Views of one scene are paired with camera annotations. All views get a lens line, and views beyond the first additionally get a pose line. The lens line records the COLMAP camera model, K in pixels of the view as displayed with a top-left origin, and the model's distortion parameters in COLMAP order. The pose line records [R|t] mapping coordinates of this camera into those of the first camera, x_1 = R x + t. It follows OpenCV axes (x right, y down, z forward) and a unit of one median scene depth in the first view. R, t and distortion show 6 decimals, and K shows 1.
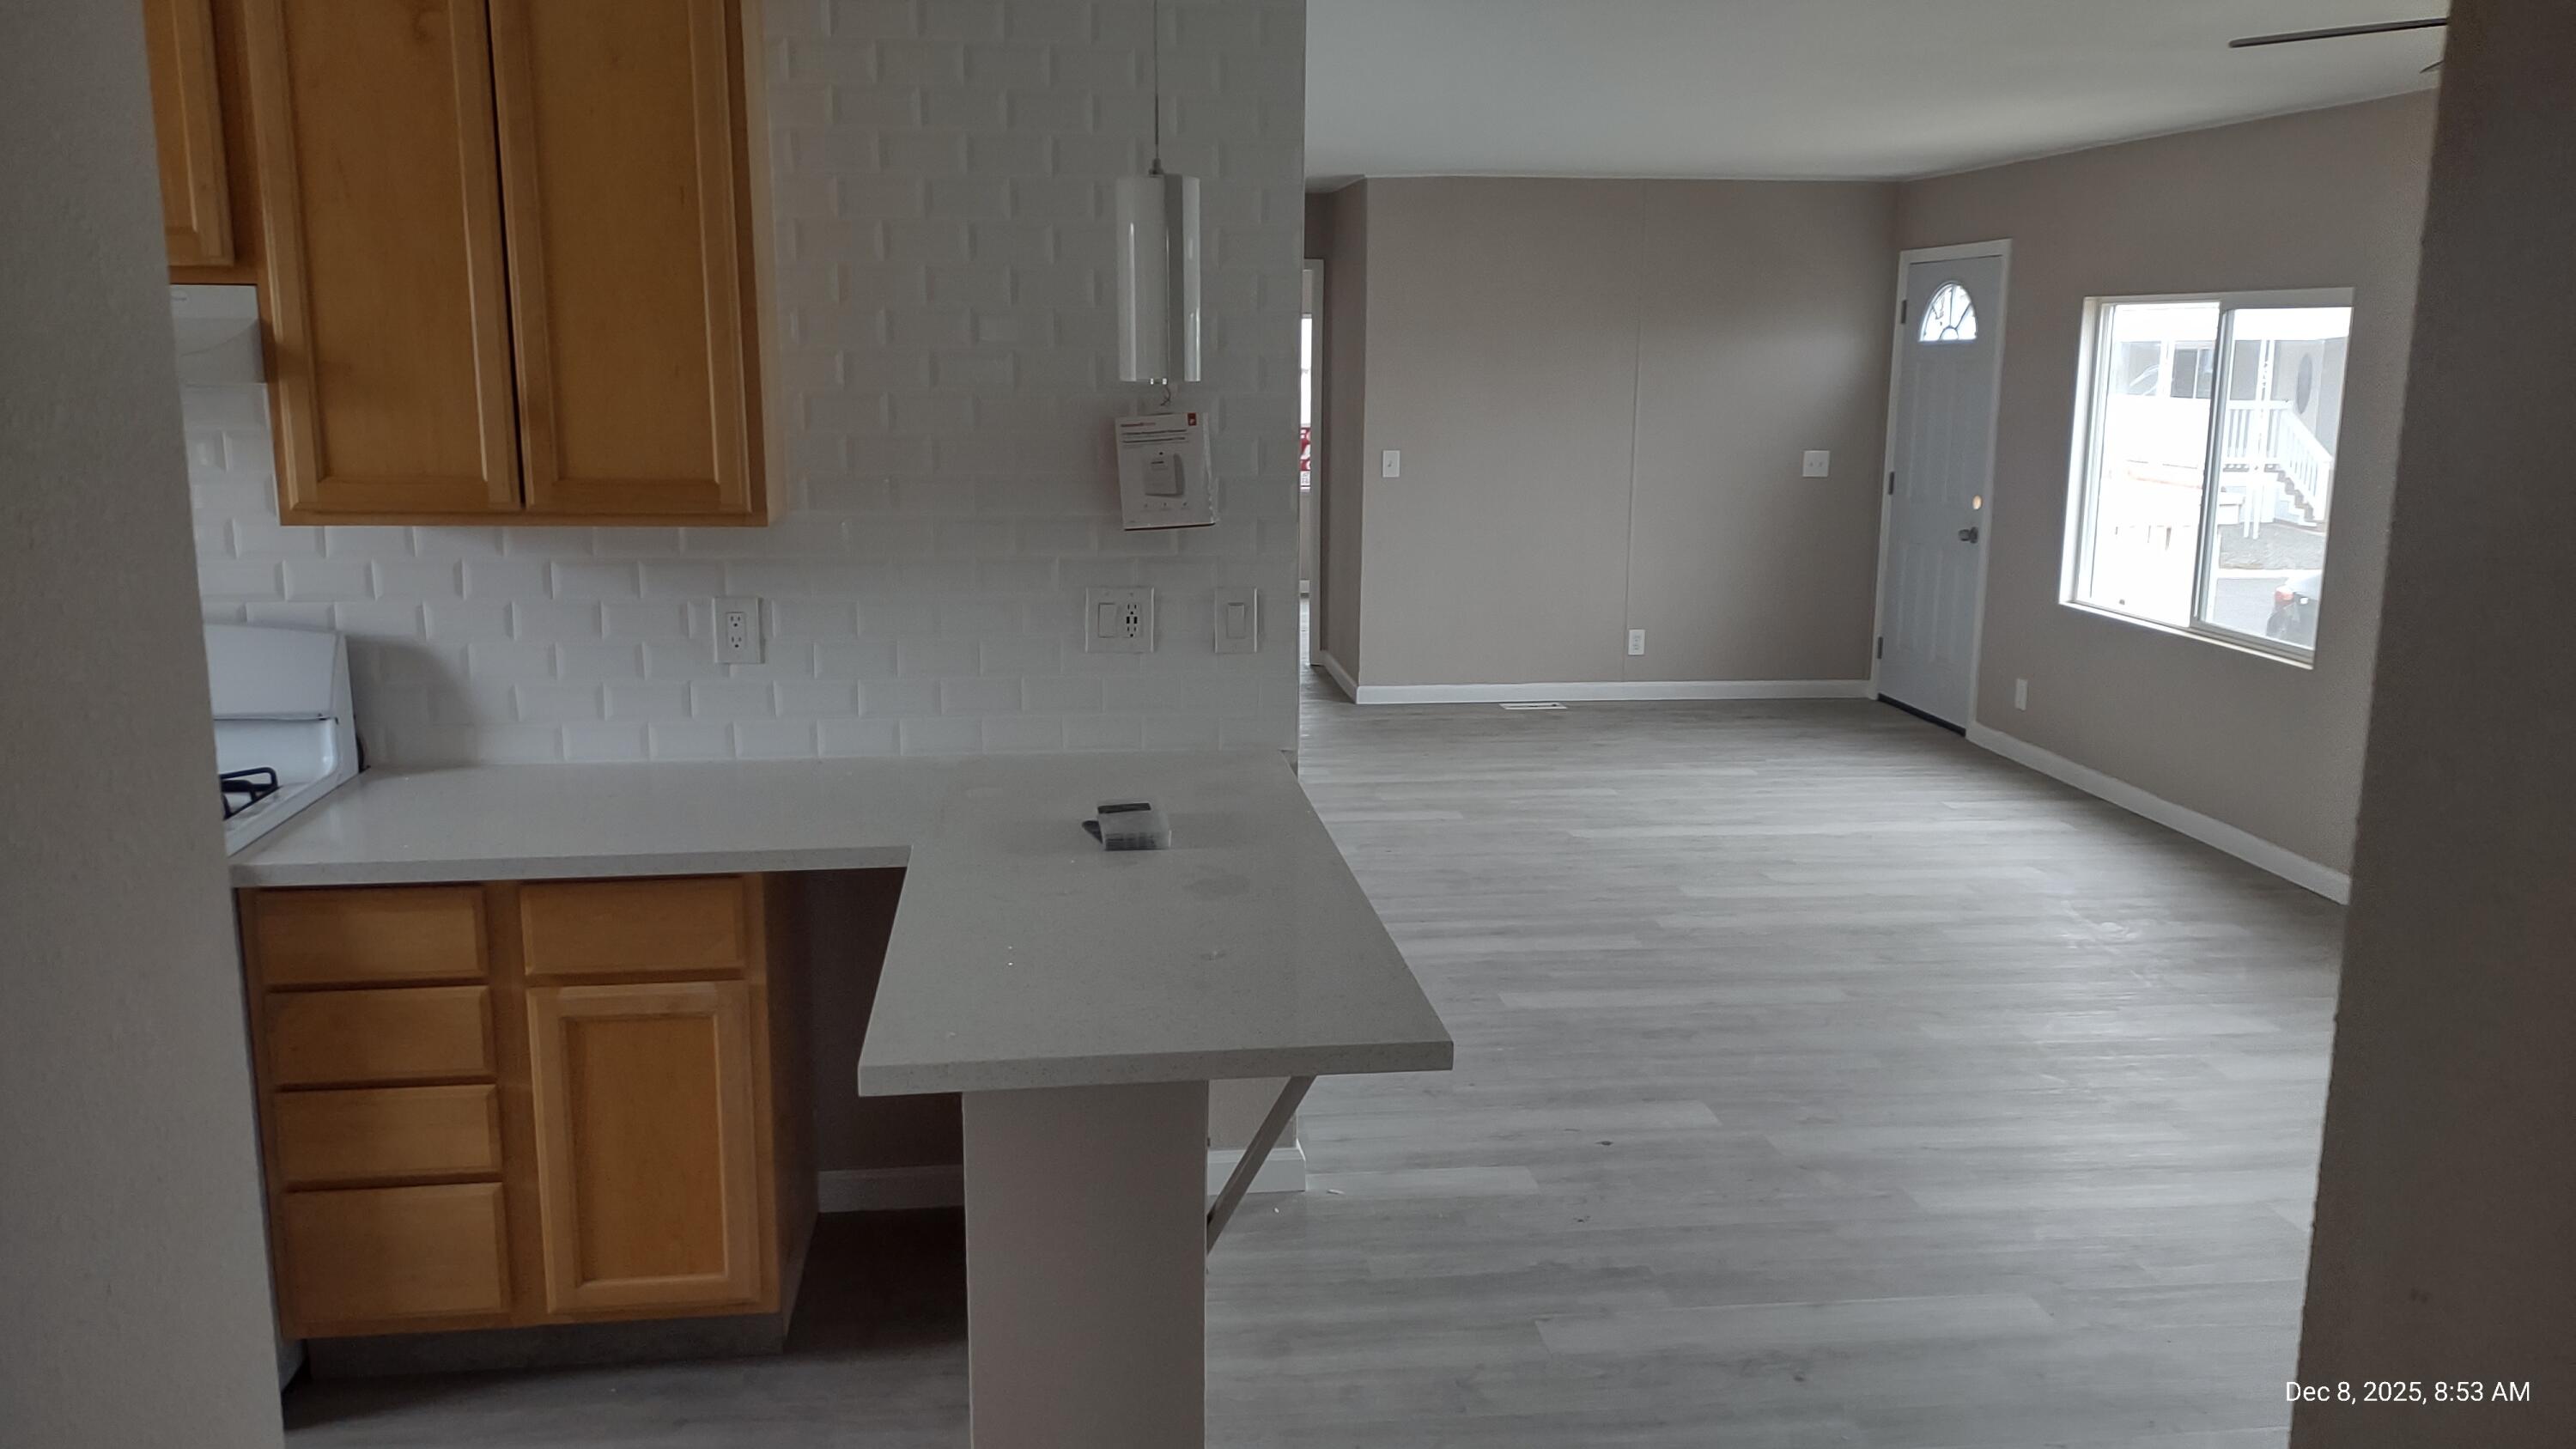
lens RADIAL K [[1906.6, 0, 1287.7], [0, 1906.6, 711.9], [0, 0, 1]] dist [0.096527, -0.178727]
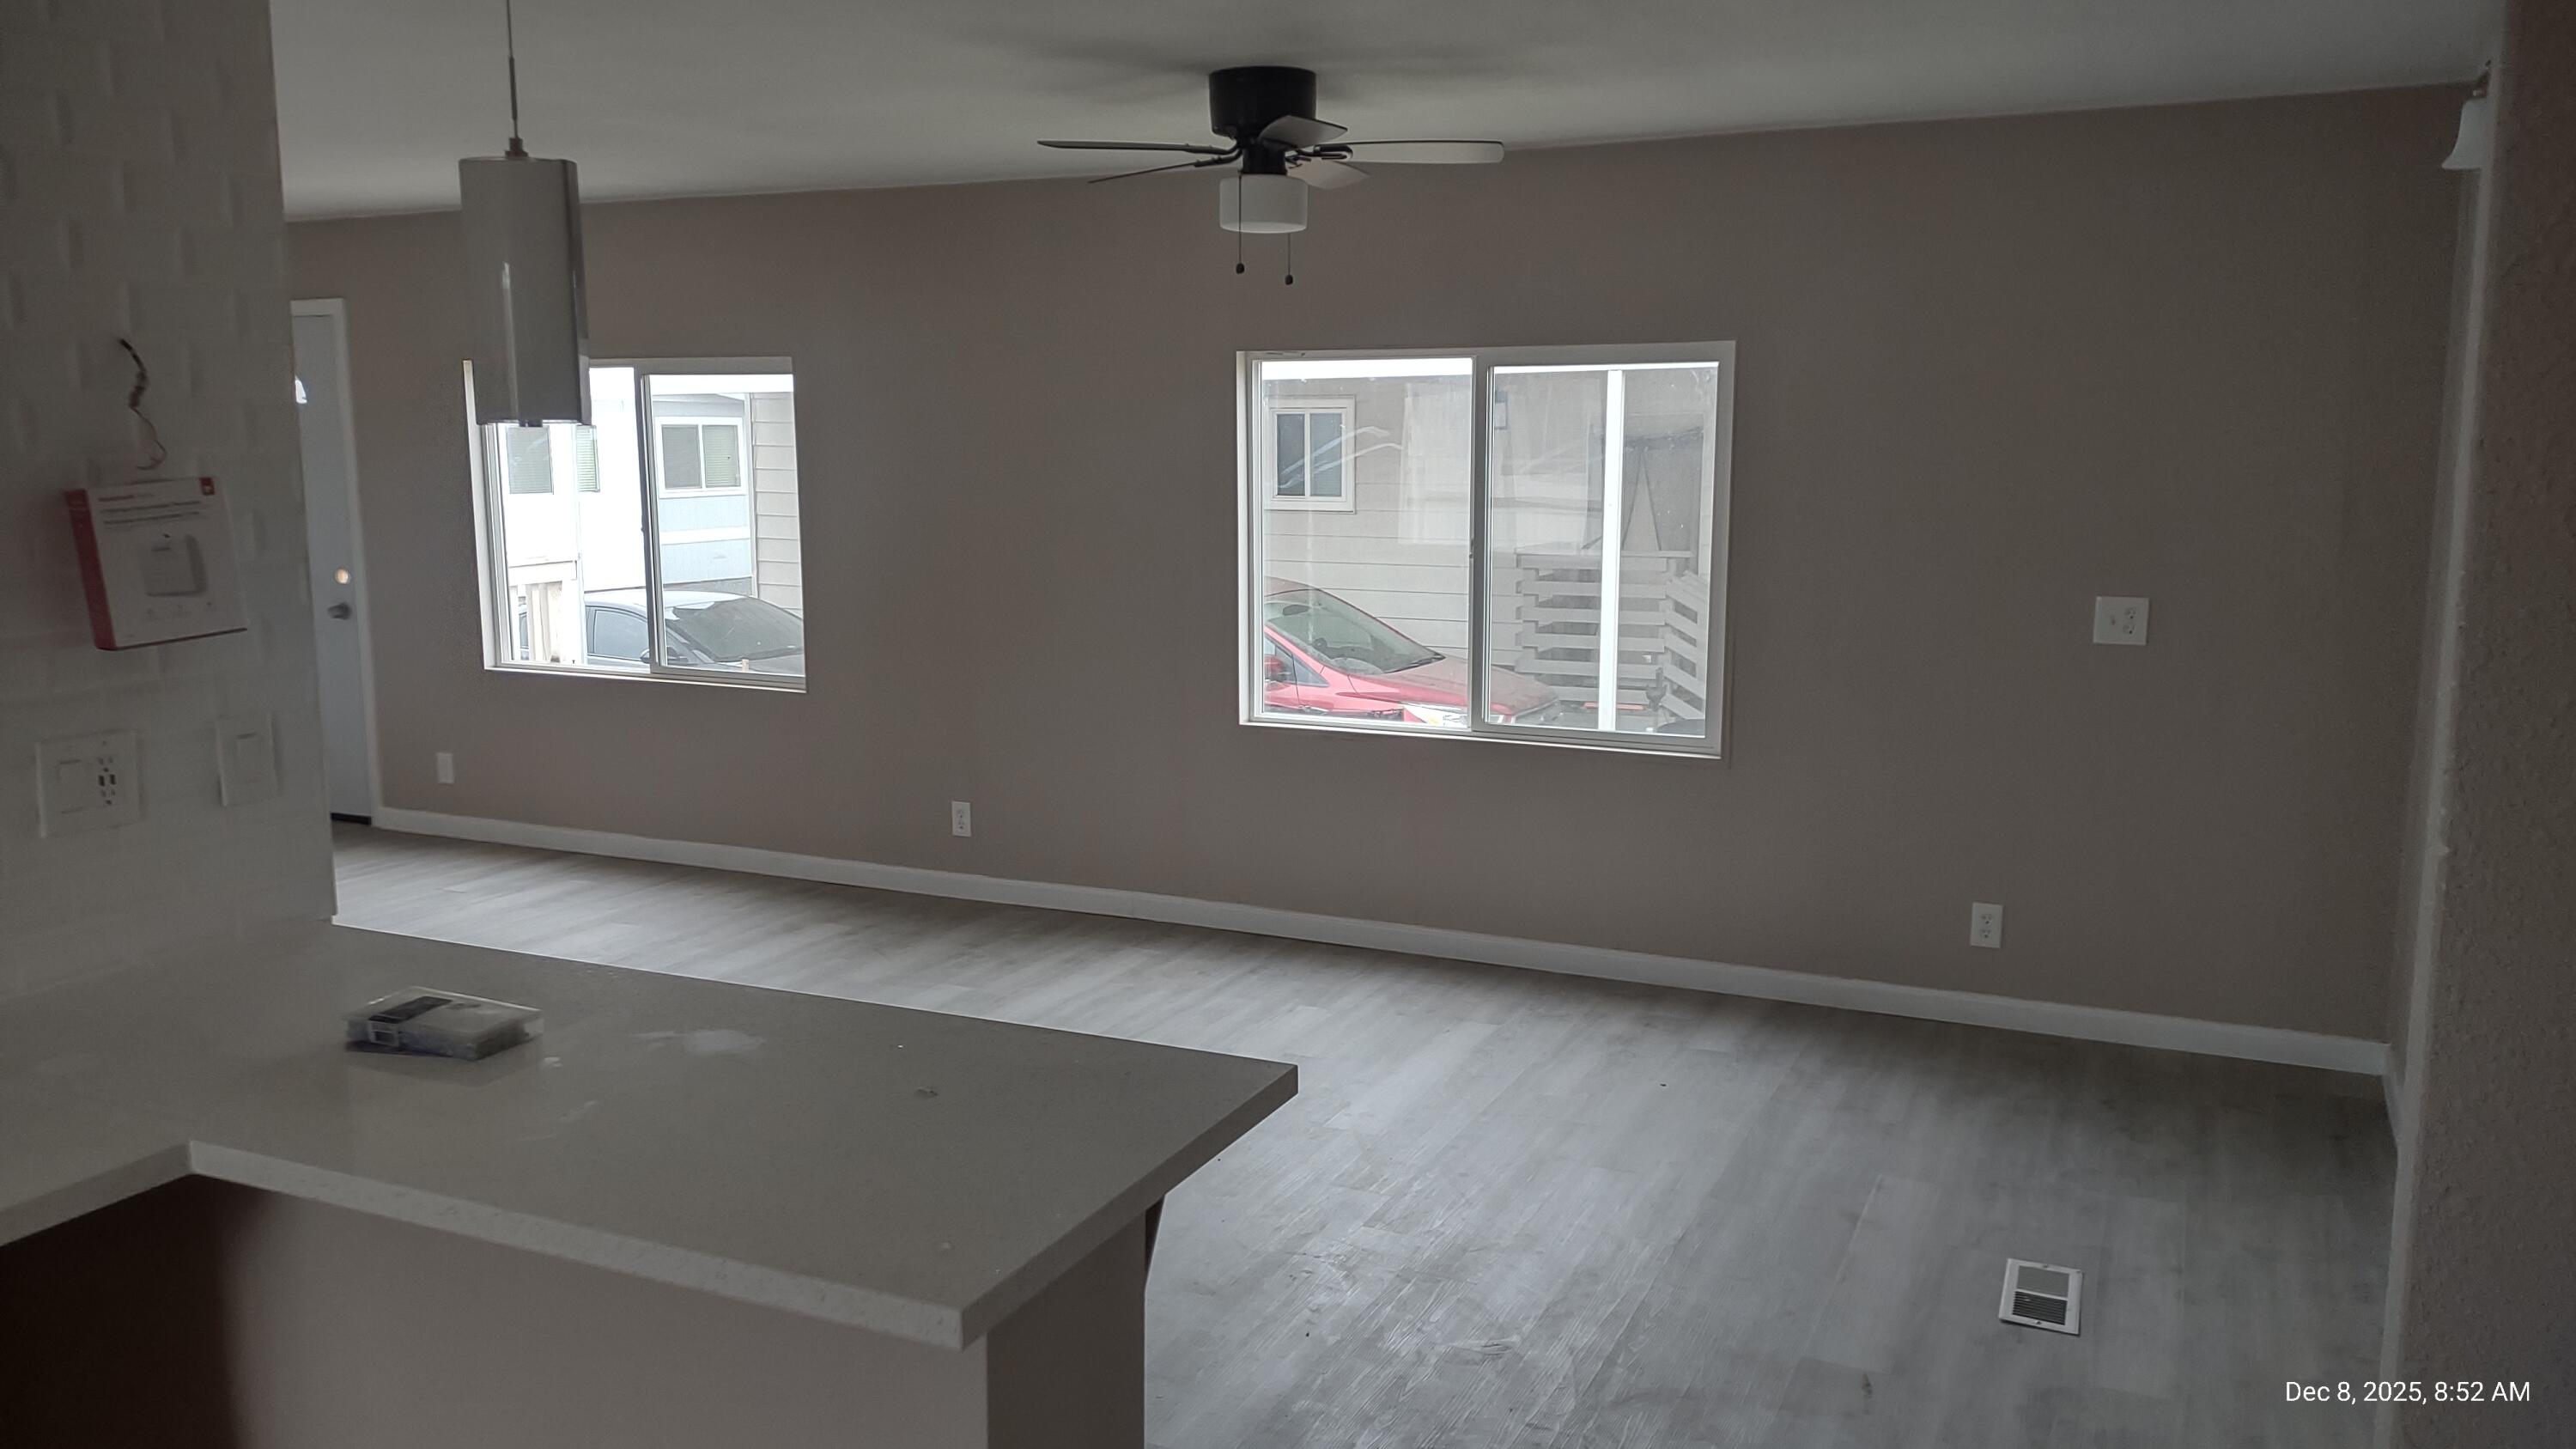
lens RADIAL K [[1897.1, 0, 1291.1], [0, 1897.1, 710.4], [0, 0, 1]] dist [0.099097, -0.157104]
pose [[0.533092, -0.132017, 0.835694, -0.225402], [0.164135, 0.985123, 0.050920, -0.019818], [-0.829984, 0.110022, 0.546829, 0.135719]]
